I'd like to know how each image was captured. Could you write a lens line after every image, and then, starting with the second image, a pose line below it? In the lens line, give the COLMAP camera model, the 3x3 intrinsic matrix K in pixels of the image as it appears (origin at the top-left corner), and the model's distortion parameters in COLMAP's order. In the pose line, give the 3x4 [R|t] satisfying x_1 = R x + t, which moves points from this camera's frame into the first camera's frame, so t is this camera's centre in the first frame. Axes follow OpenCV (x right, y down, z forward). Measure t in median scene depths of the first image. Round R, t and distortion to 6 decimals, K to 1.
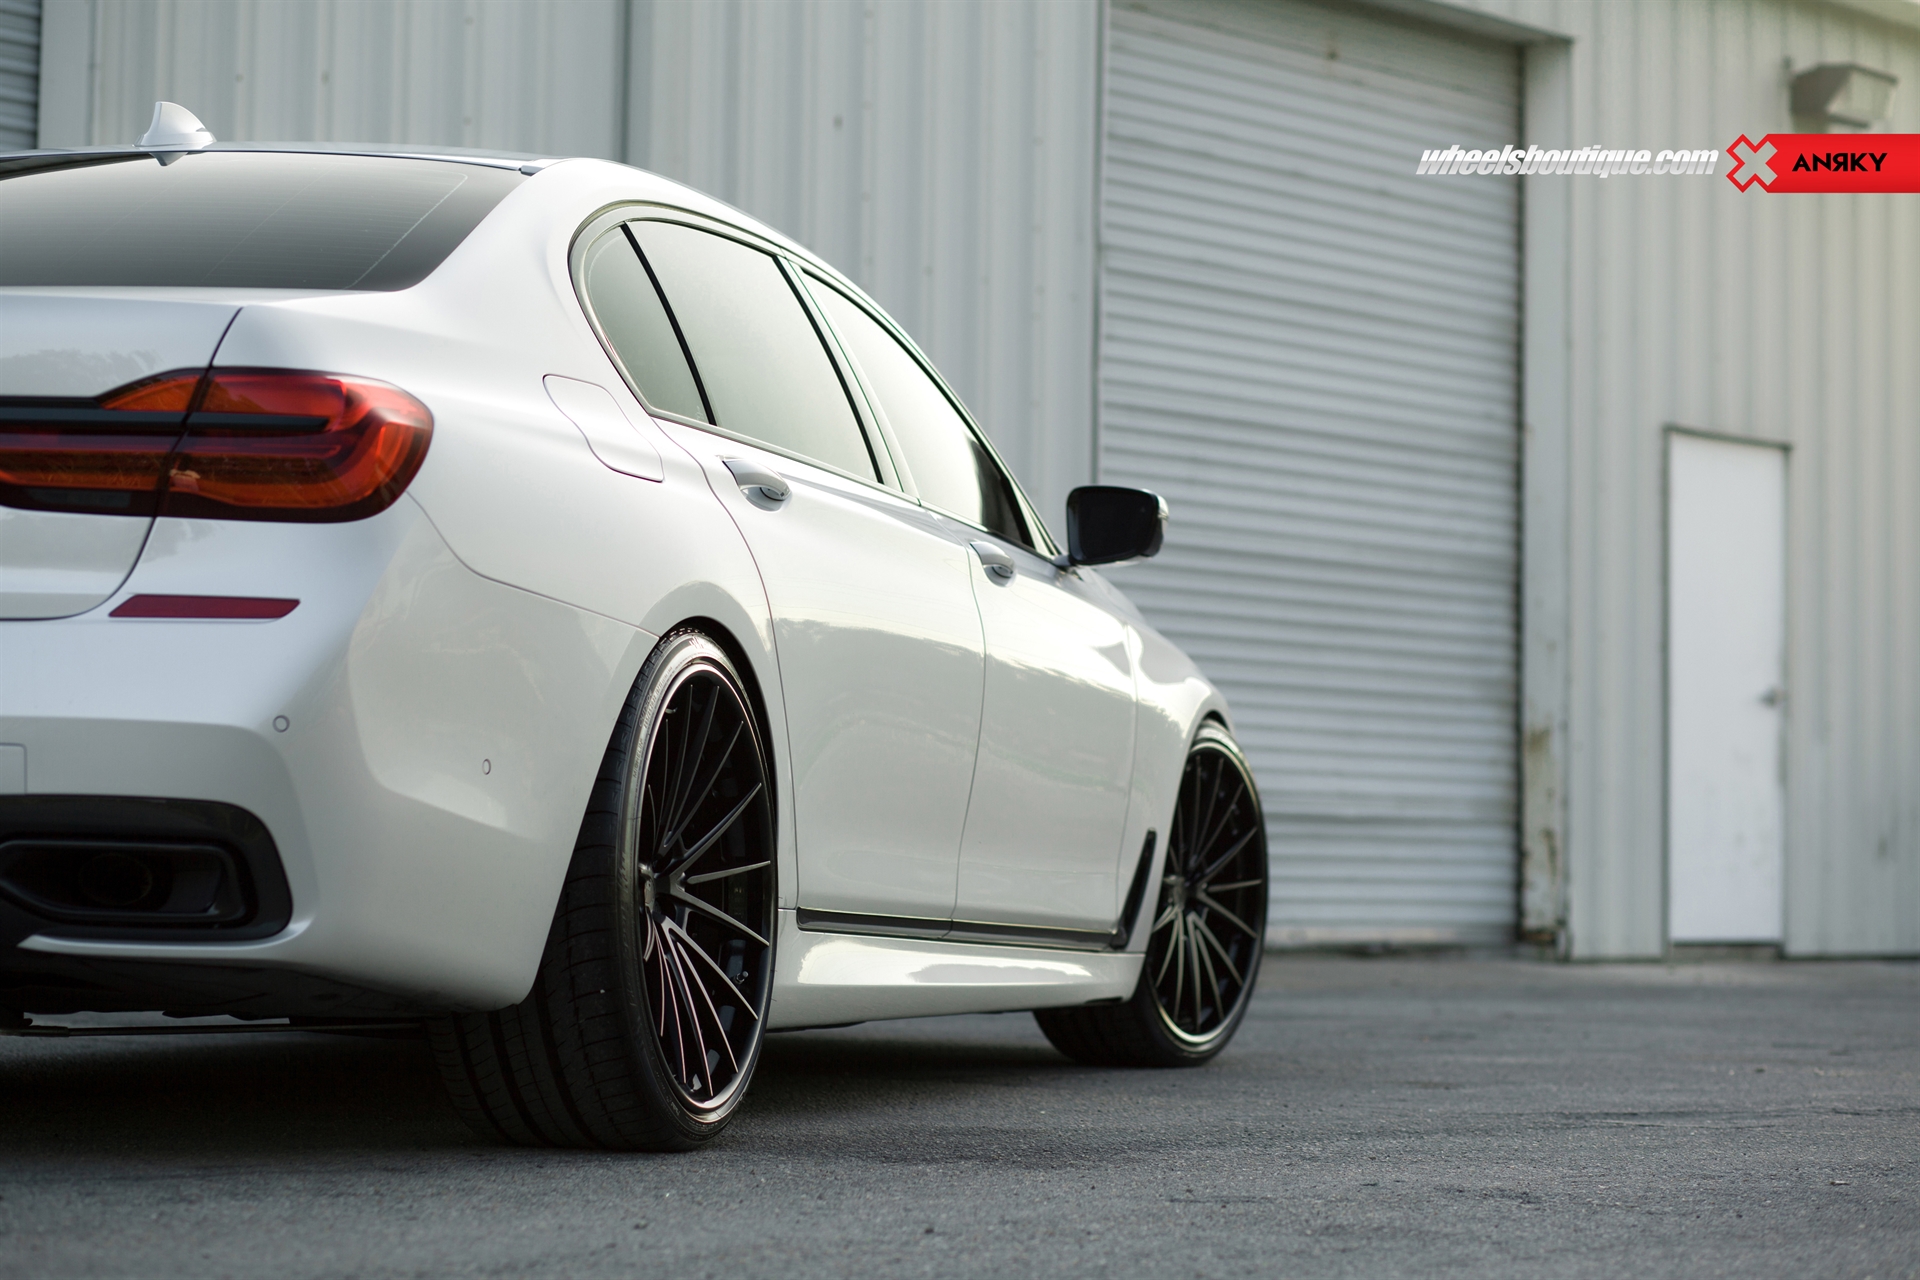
lens RADIAL K [[4683.8, 0, 960.0], [0, 4683.8, 640.0], [0, 0, 1]] dist [-0.058712, -0.417400]
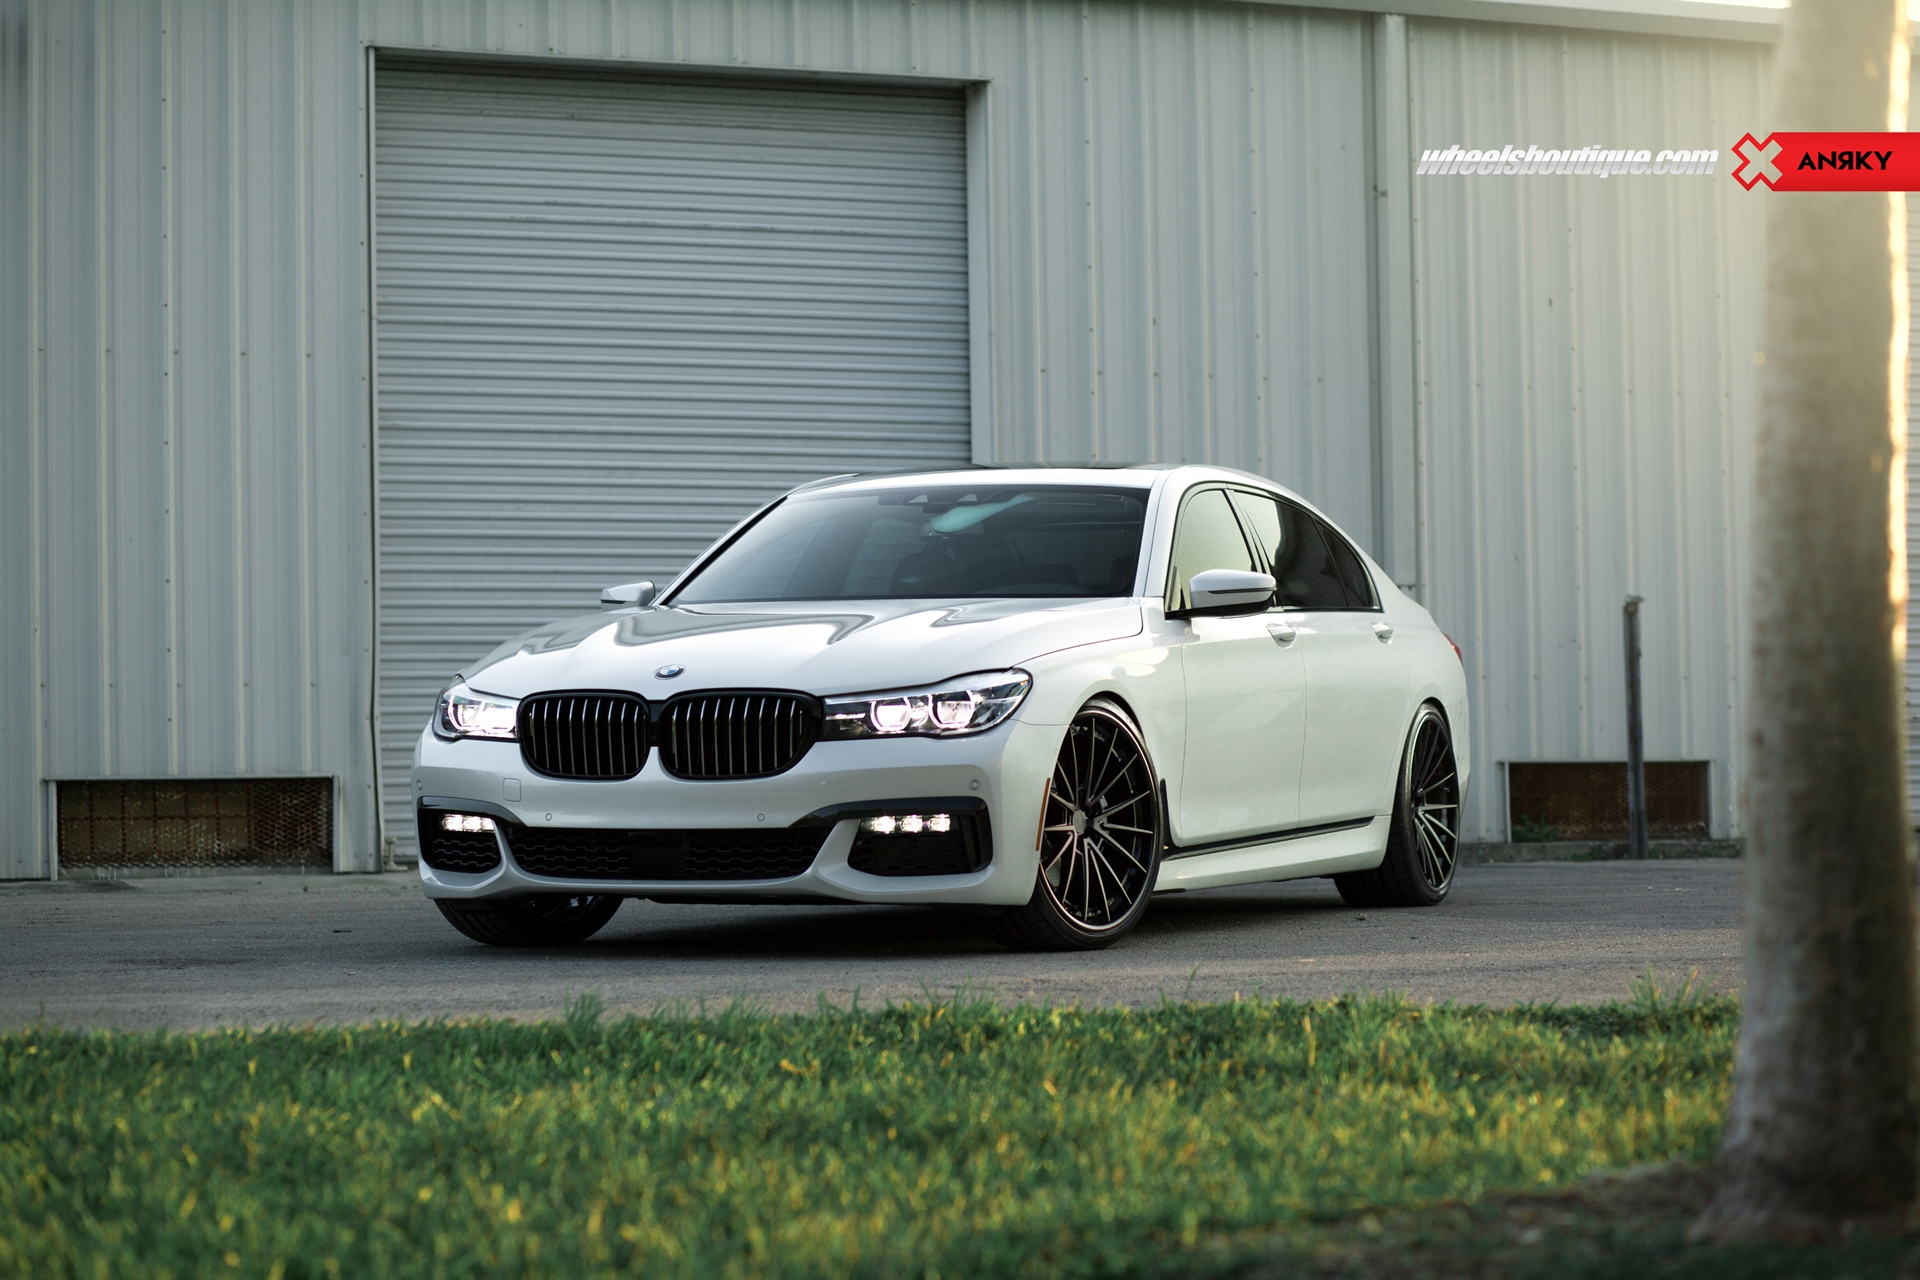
lens RADIAL K [[4523.6, 0, 960.0], [0, 4523.6, 640.0], [0, 0, 1]] dist [-0.091554, -1.092869]
pose [[0.902208, -0.047027, -0.428730, 0.794697], [0.053308, 0.998575, 0.002649, -0.025491], [0.427995, -0.025245, 0.903429, -0.786610]]
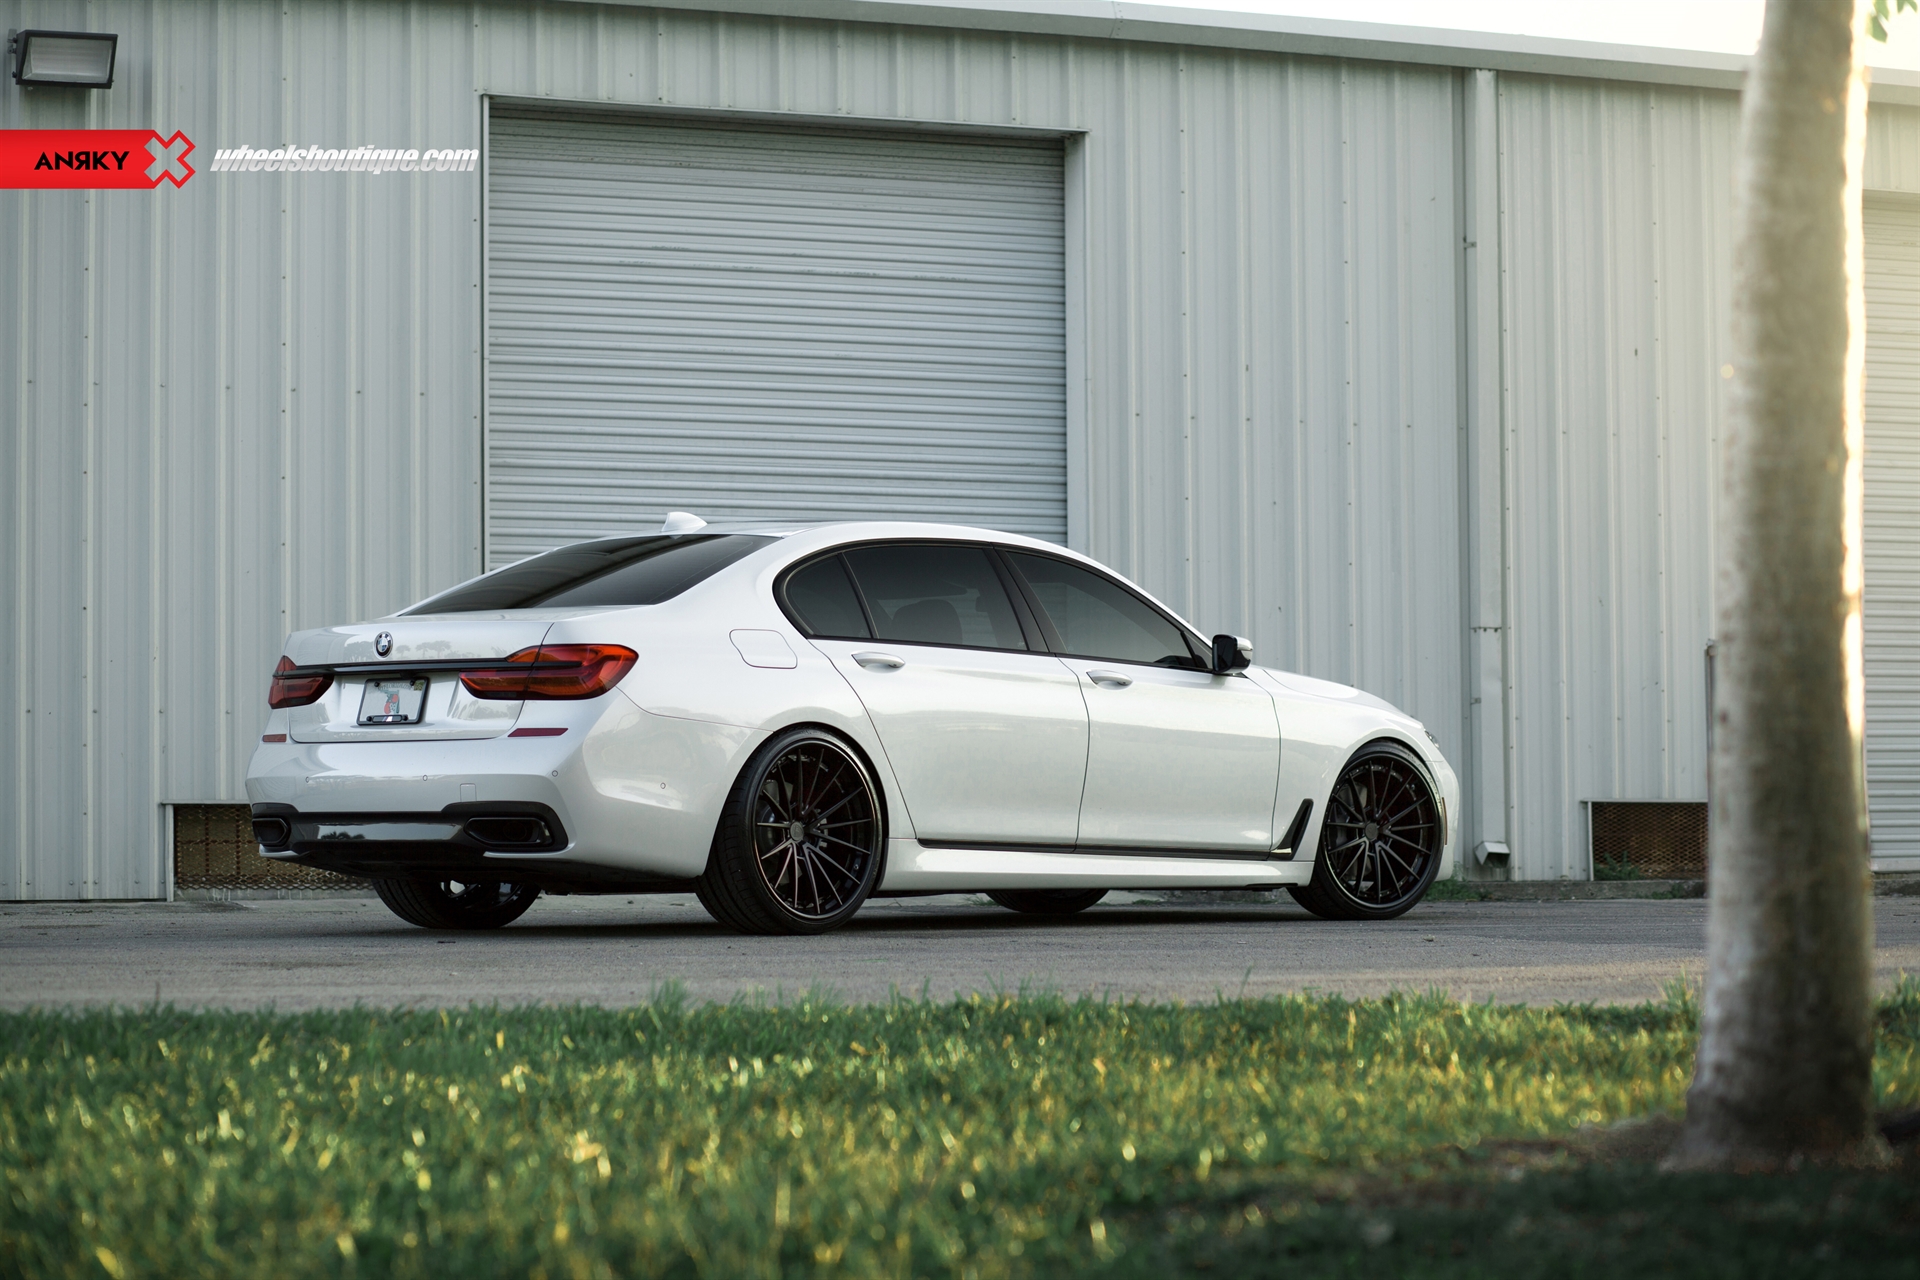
lens RADIAL K [[4523.6, 0, 960.0], [0, 4523.6, 640.0], [0, 0, 1]] dist [-0.091554, -1.092869]
pose [[0.891304, -0.045084, -0.451159, 0.832558], [0.044894, 0.998930, -0.011129, -0.013403], [0.451178, -0.010335, 0.892374, -0.838548]]
